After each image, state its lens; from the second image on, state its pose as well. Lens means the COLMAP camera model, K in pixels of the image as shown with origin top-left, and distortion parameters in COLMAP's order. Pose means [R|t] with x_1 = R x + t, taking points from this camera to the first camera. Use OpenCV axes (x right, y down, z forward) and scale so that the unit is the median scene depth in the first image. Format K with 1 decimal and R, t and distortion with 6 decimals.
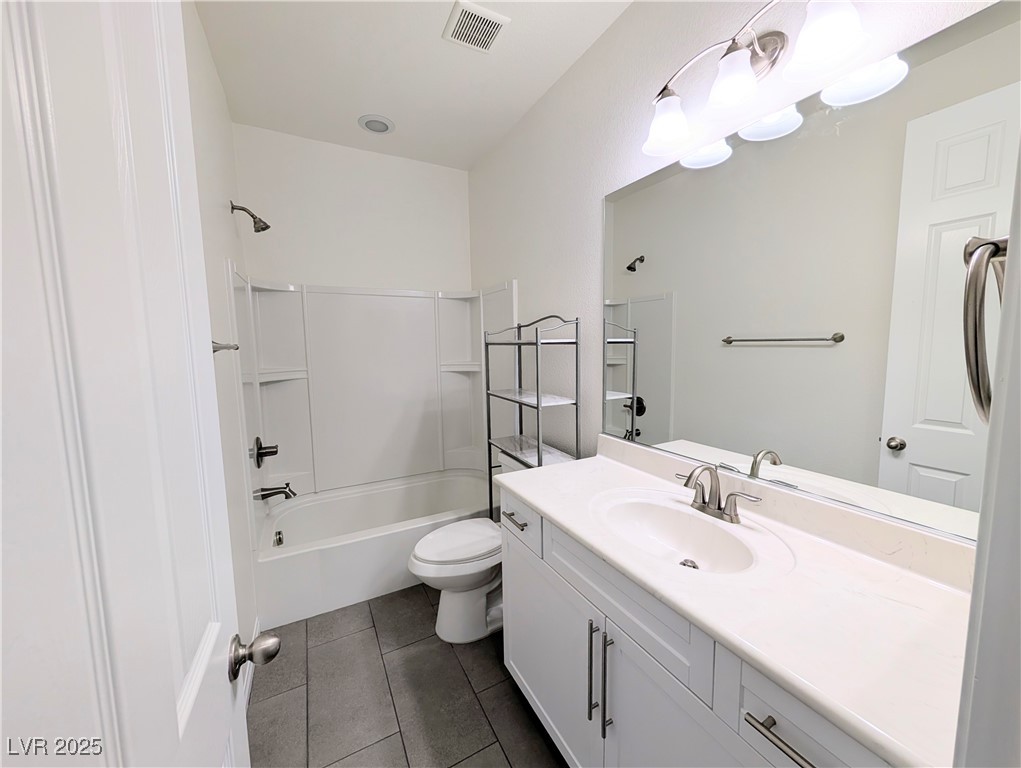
lens RADIAL K [[385.3, 0, 514.3], [0, 385.3, 380.9], [0, 0, 1]] dist [0.000826, 0.000515]
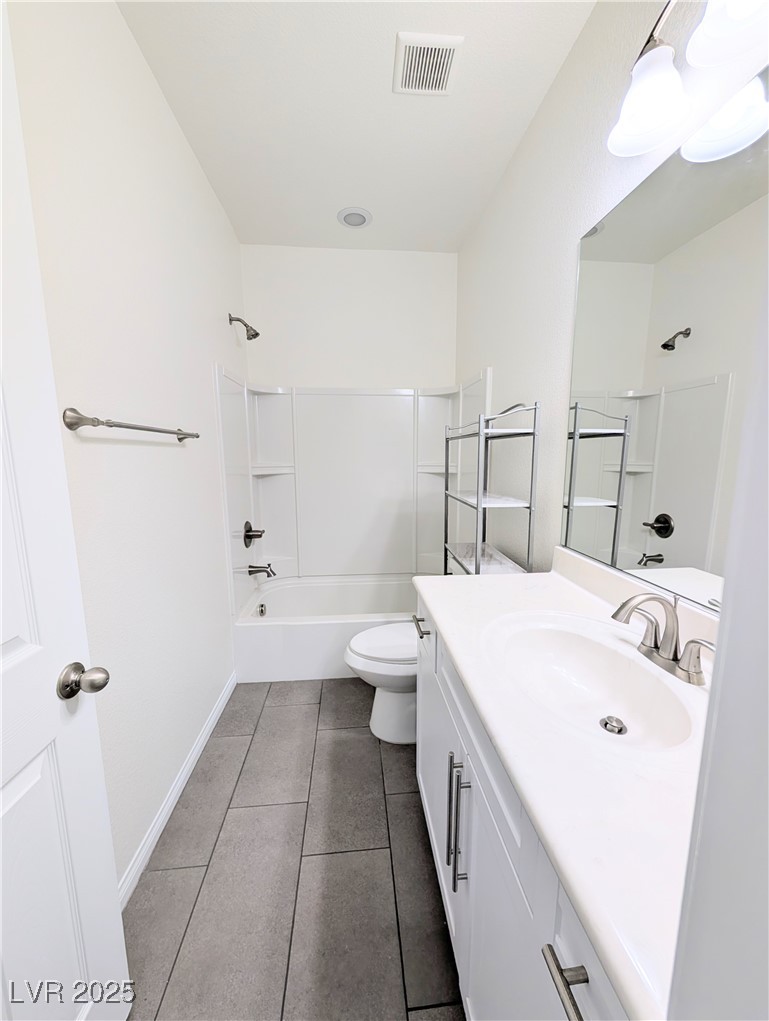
lens RADIAL K [[385.3, 0, 388.3], [0, 385.3, 513.6], [0, 0, 1]] dist [0.000826, 0.000515]
pose [[0.920581, 0.068749, -0.384452, 0.183598], [-0.047694, 0.996806, 0.064048, 0.030714], [0.387628, -0.040625, 0.920920, 0.103900]]
